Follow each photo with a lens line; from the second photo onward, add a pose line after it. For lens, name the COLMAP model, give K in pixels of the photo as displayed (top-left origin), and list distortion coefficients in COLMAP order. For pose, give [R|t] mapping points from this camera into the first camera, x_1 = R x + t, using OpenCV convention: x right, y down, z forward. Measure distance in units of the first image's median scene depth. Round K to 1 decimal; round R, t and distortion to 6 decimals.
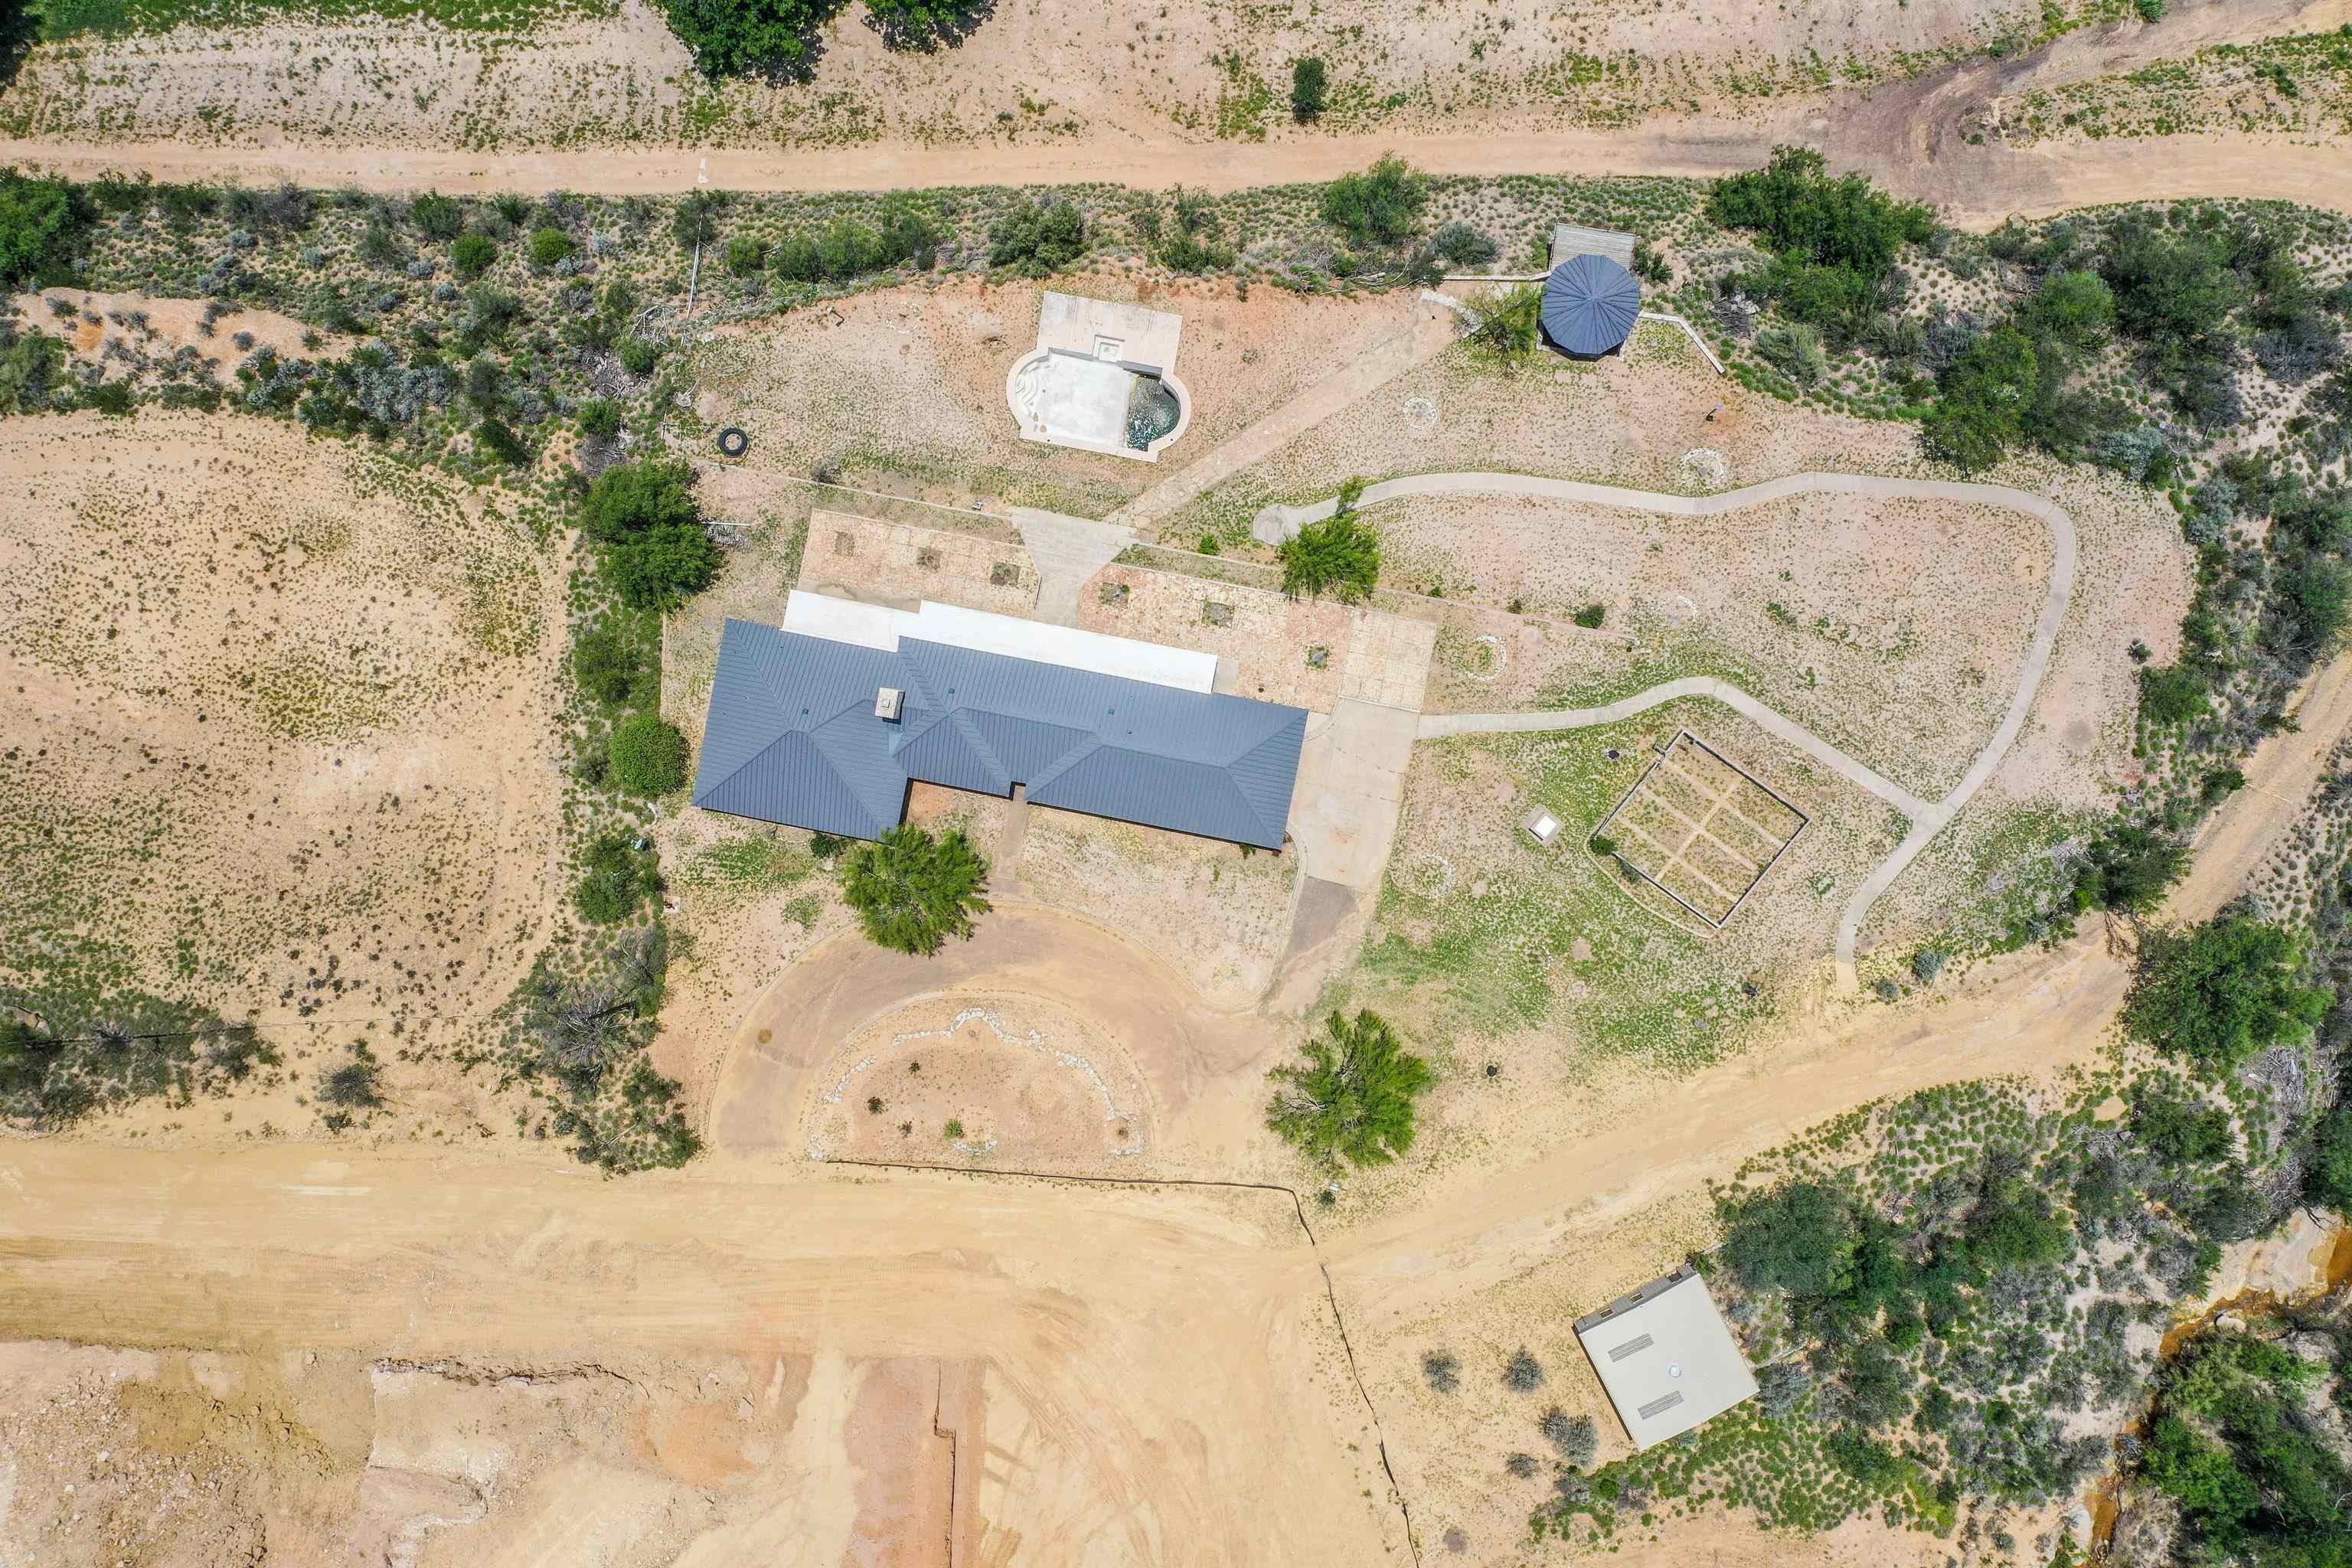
lens RADIAL K [[1914.1, 0, 1176.0], [0, 1914.1, 784.0], [0, 0, 1]] dist [-0.010909, 0.007517]
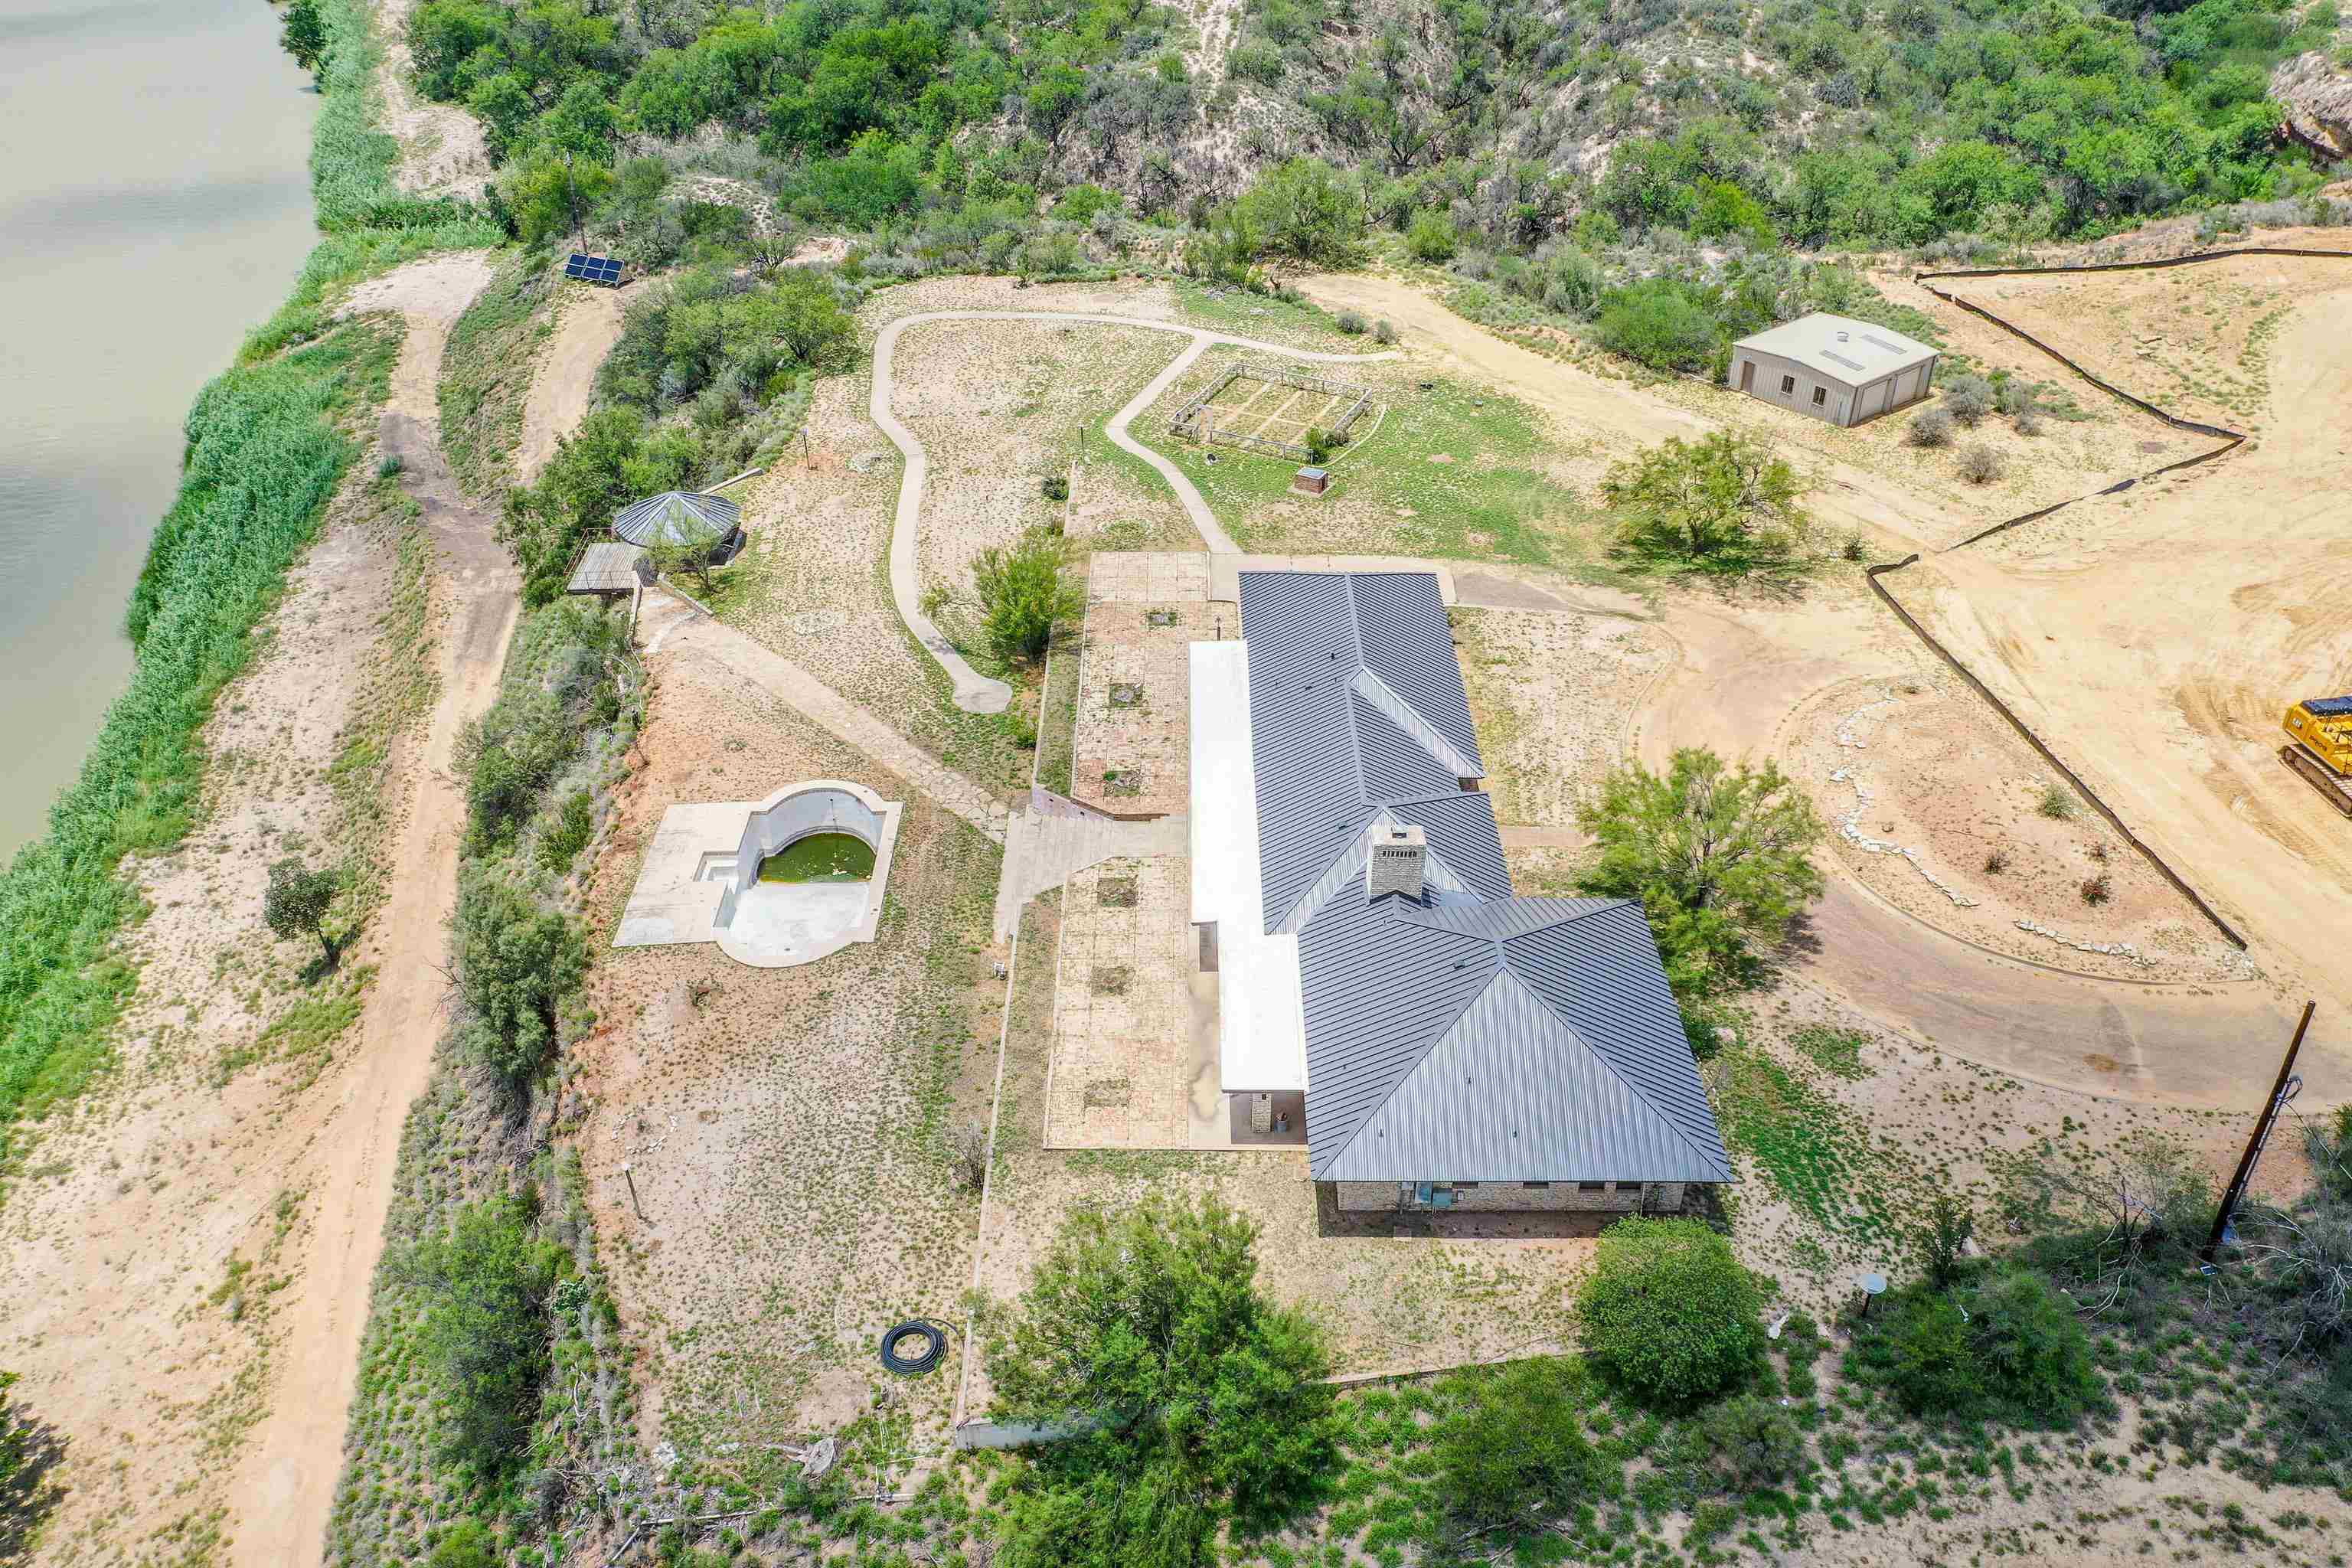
lens RADIAL K [[1914.1, 0, 1176.0], [0, 1914.1, 784.0], [0, 0, 1]] dist [-0.010909, 0.007517]
pose [[-0.186568, -0.483937, 0.854984, -0.564633], [0.981947, -0.119493, 0.146637, -0.171265], [0.031202, 0.866906, 0.497494, 0.683145]]
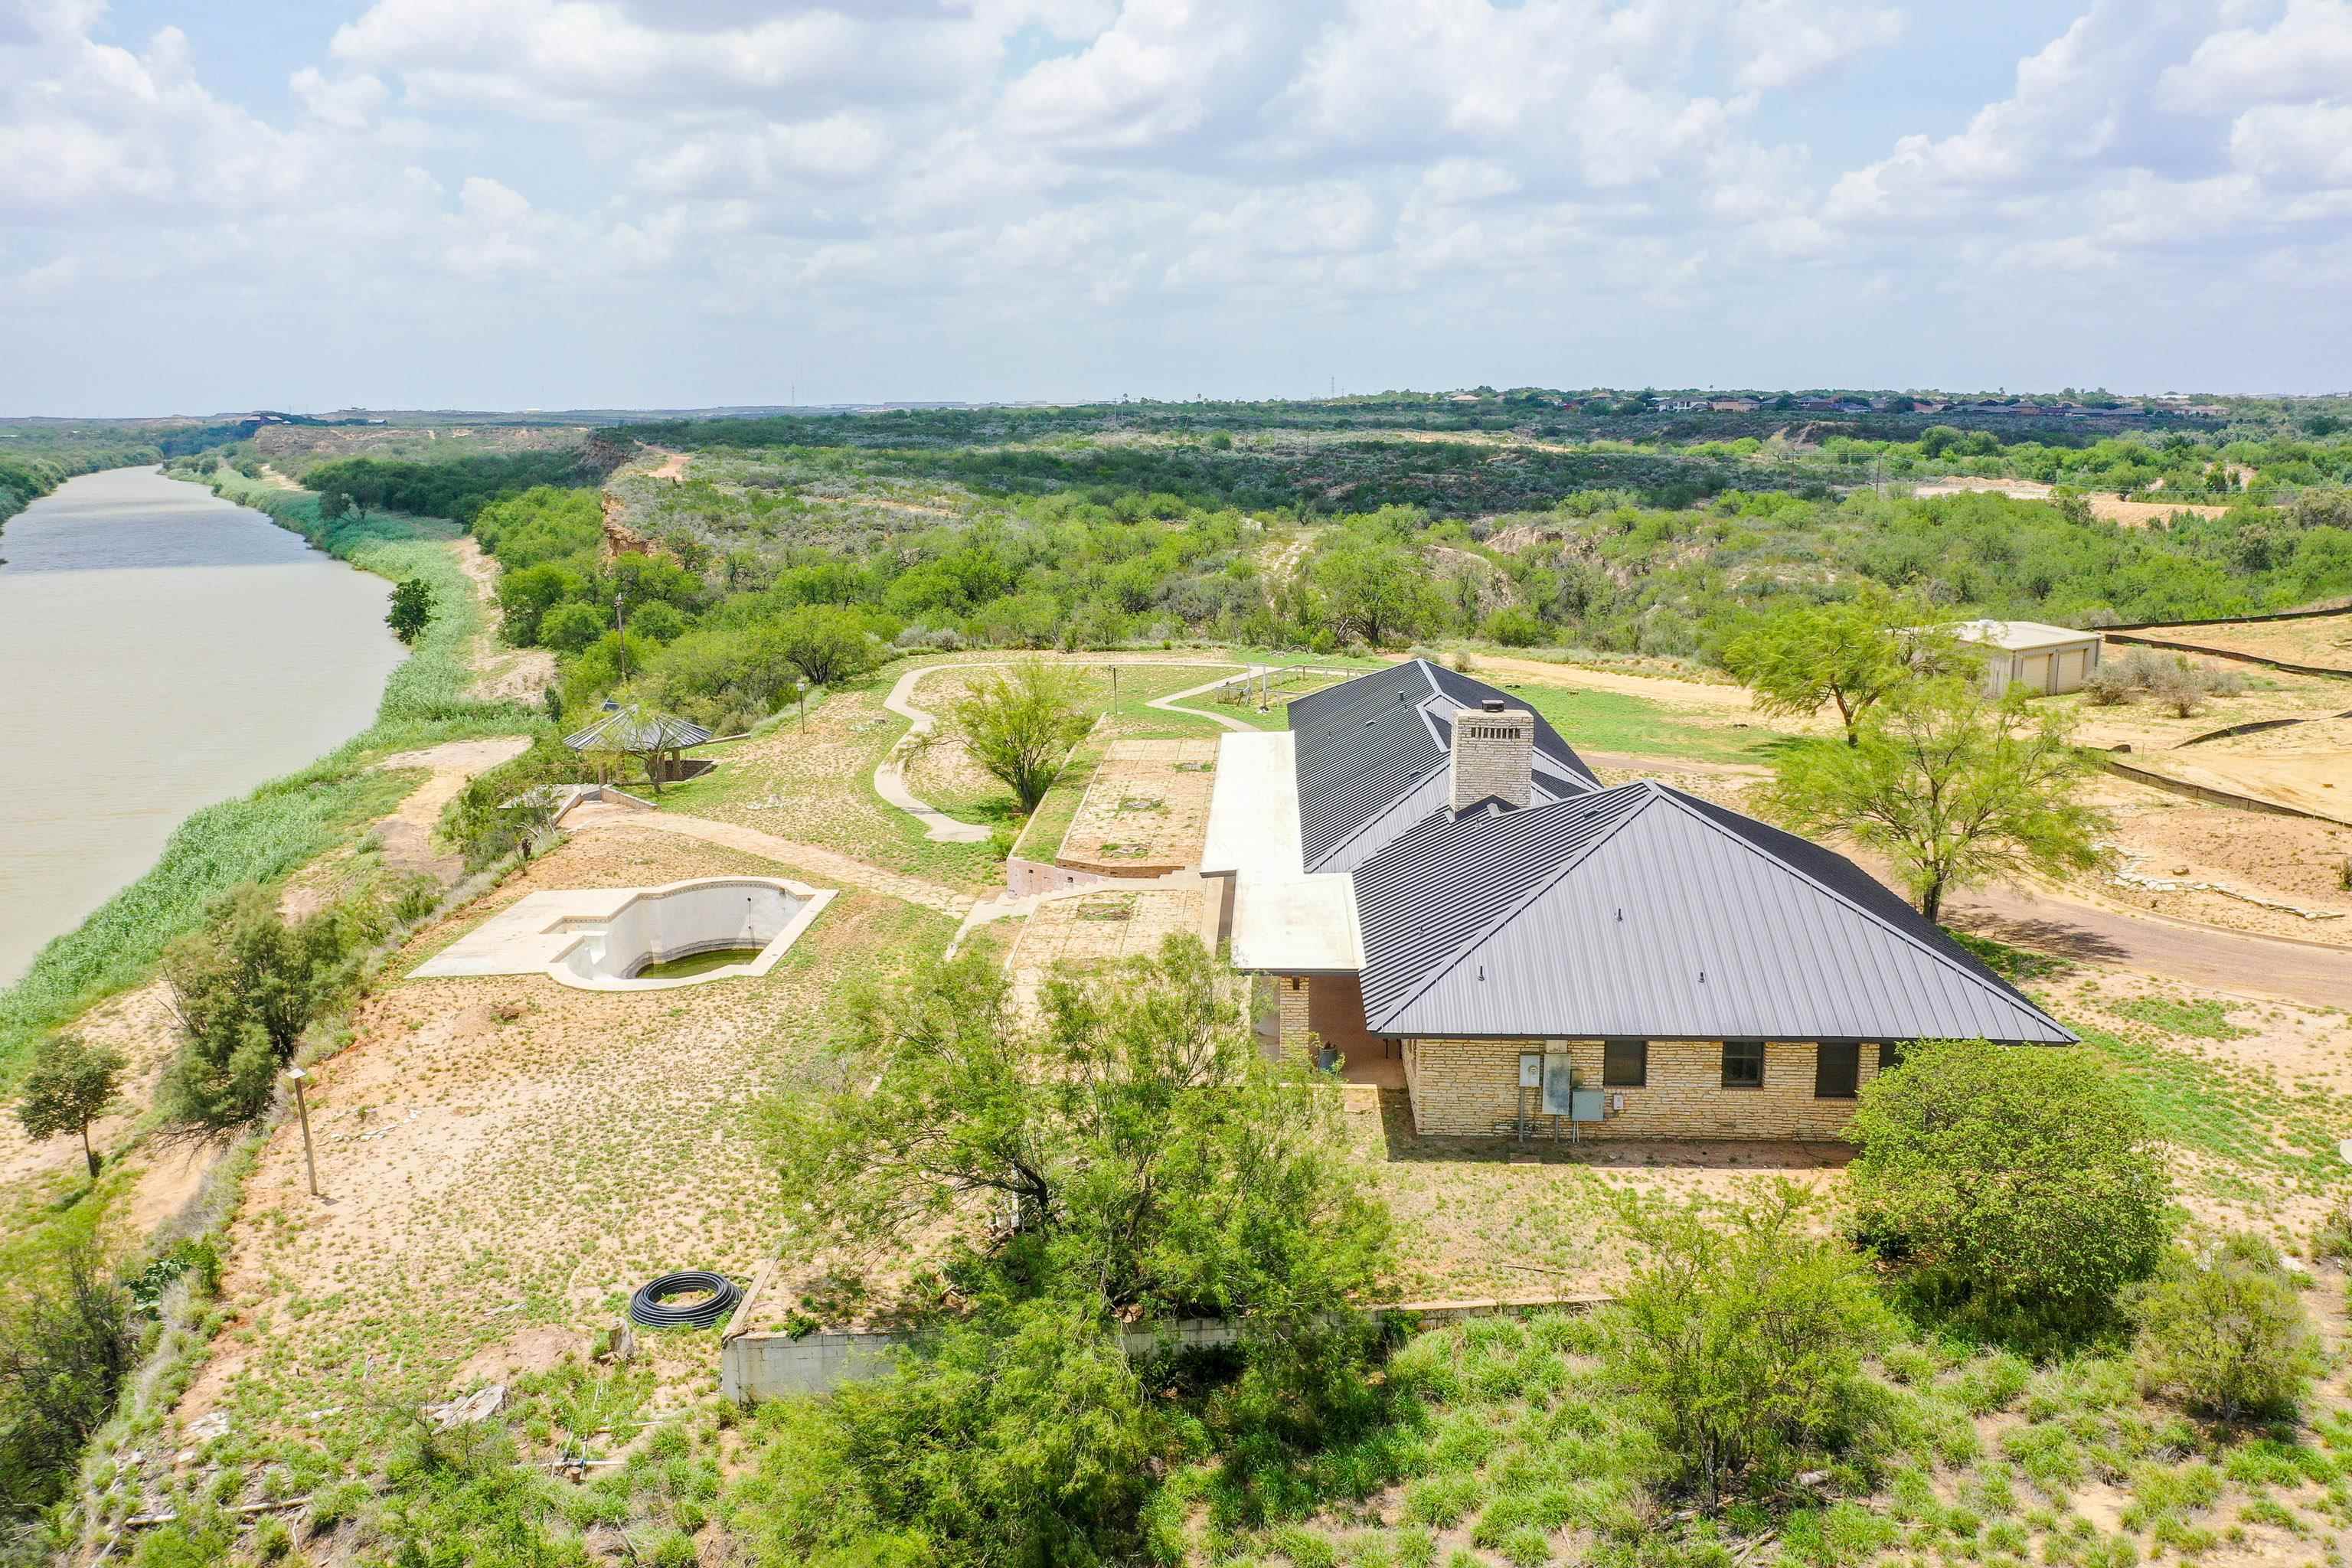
lens RADIAL K [[1914.1, 0, 1176.0], [0, 1914.1, 784.0], [0, 0, 1]] dist [-0.010909, 0.007517]
pose [[-0.139427, -0.110336, 0.984066, -0.492348], [0.989817, -0.044311, 0.135274, -0.148000], [0.028679, 0.992906, 0.115391, 0.919728]]
